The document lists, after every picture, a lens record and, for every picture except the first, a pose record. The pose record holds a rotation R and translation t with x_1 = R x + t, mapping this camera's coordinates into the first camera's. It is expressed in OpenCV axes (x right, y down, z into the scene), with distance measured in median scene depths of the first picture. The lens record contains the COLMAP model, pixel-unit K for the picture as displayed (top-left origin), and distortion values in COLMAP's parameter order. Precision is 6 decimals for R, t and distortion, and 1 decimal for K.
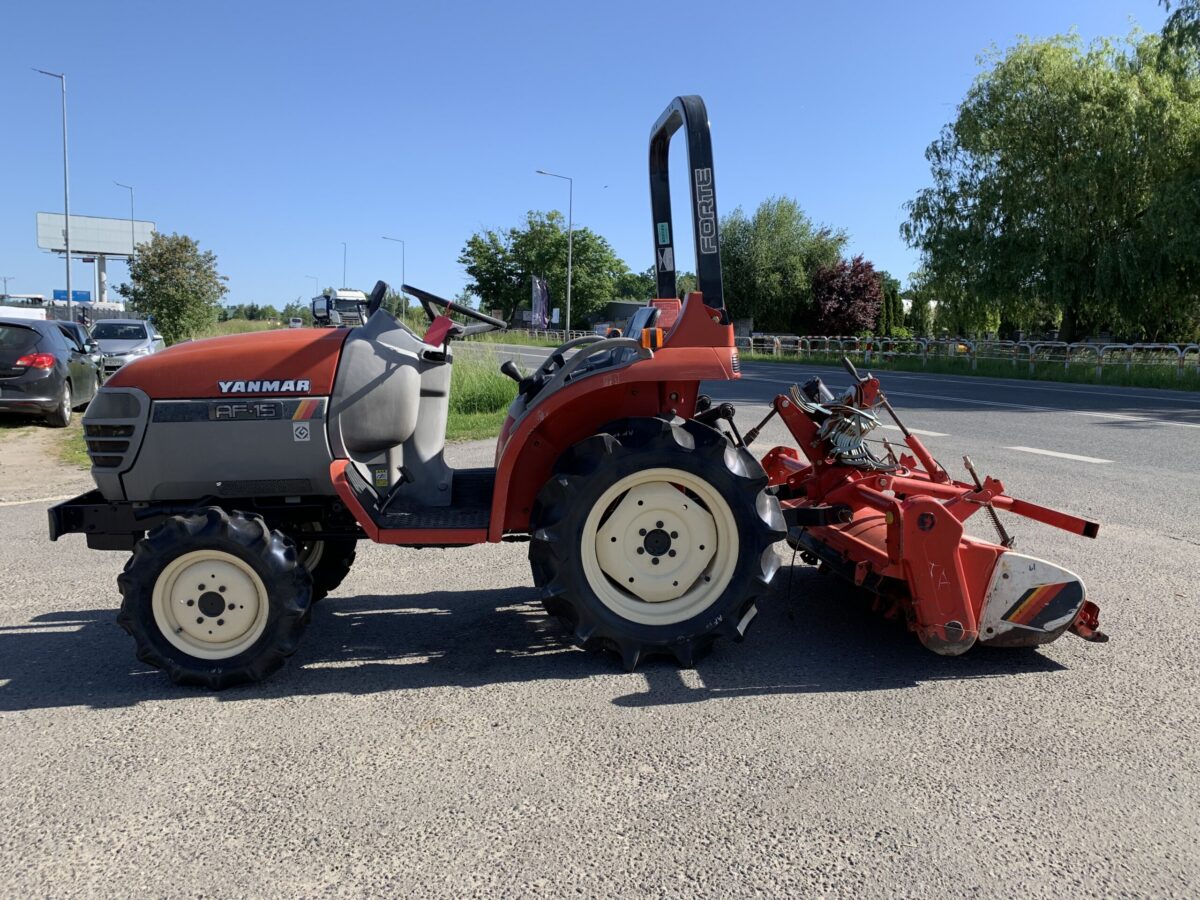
lens RADIAL K [[896.1, 0, 600.0], [0, 896.1, 450.0], [0, 0, 1]] dist [0.067530, -0.090540]
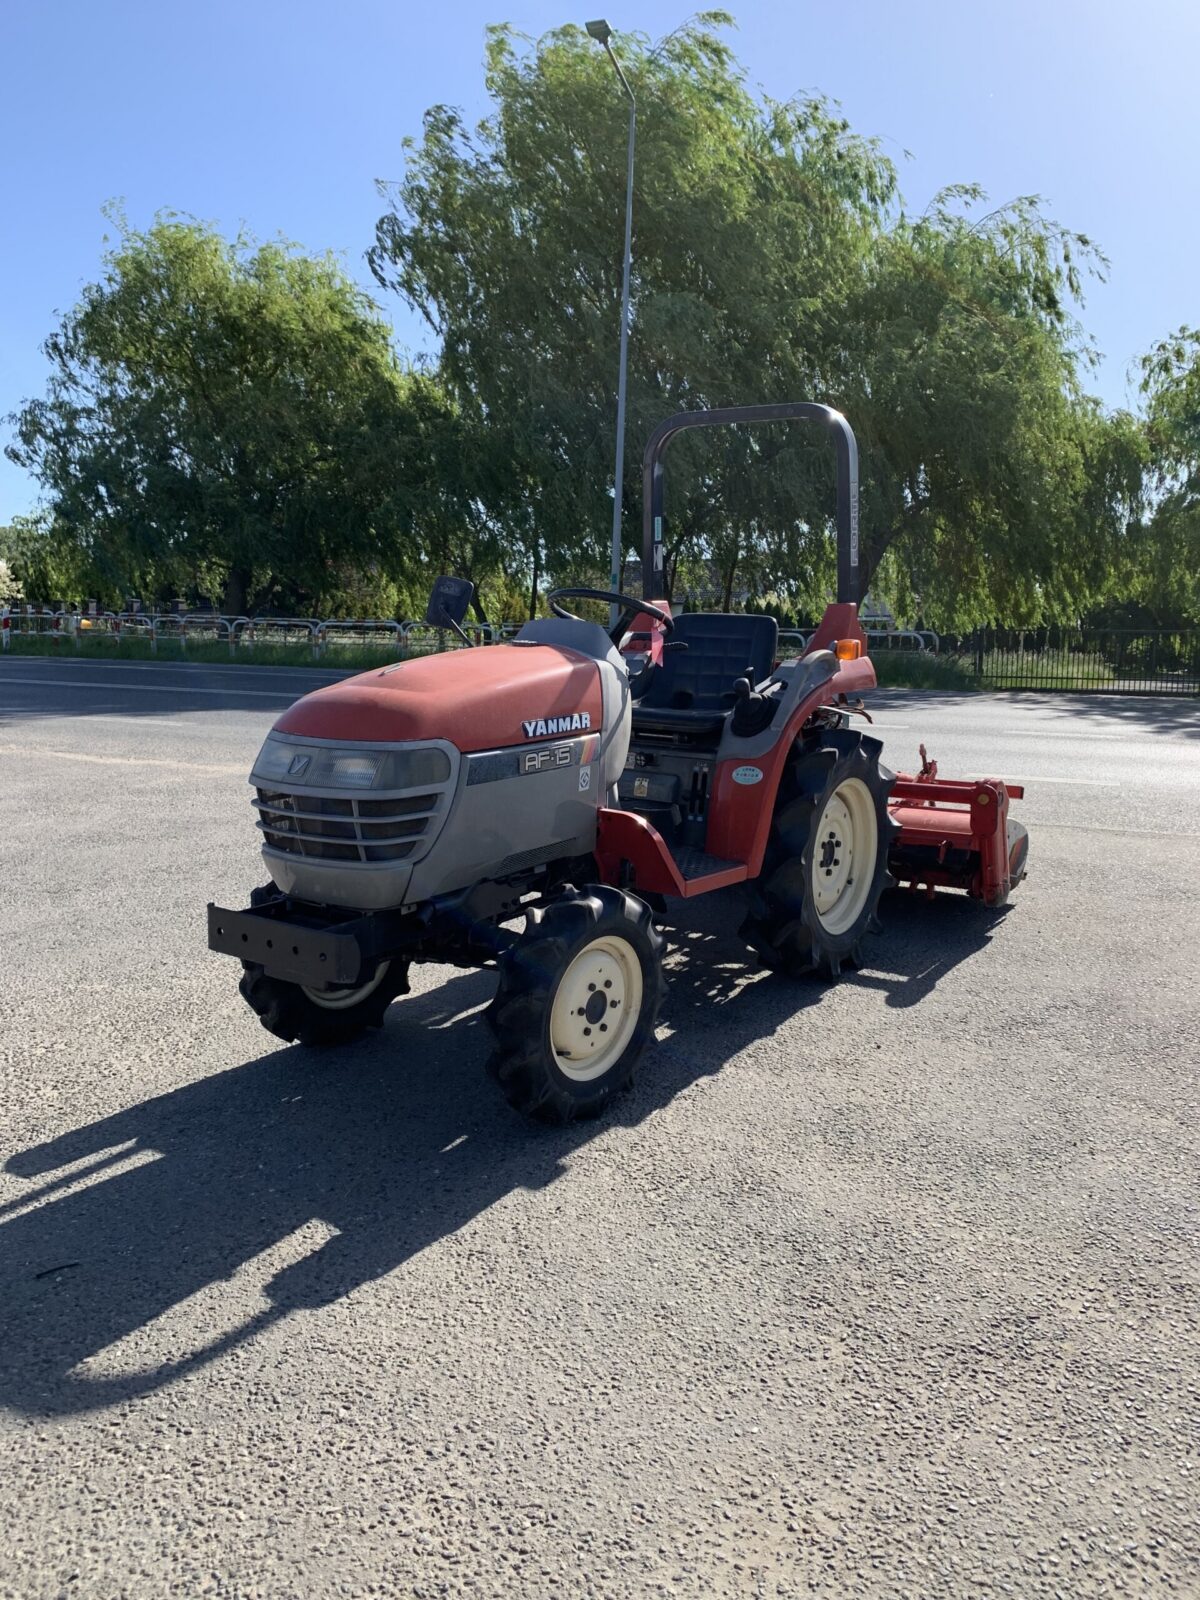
lens RADIAL K [[1194.7, 0, 600.0], [0, 1194.7, 800.0], [0, 0, 1]] dist [0.067530, -0.090540]
pose [[0.664390, -0.109867, 0.739267, -1.114786], [0.081415, 0.993889, 0.074539, -0.080310], [-0.742939, 0.010664, 0.669274, 0.288350]]
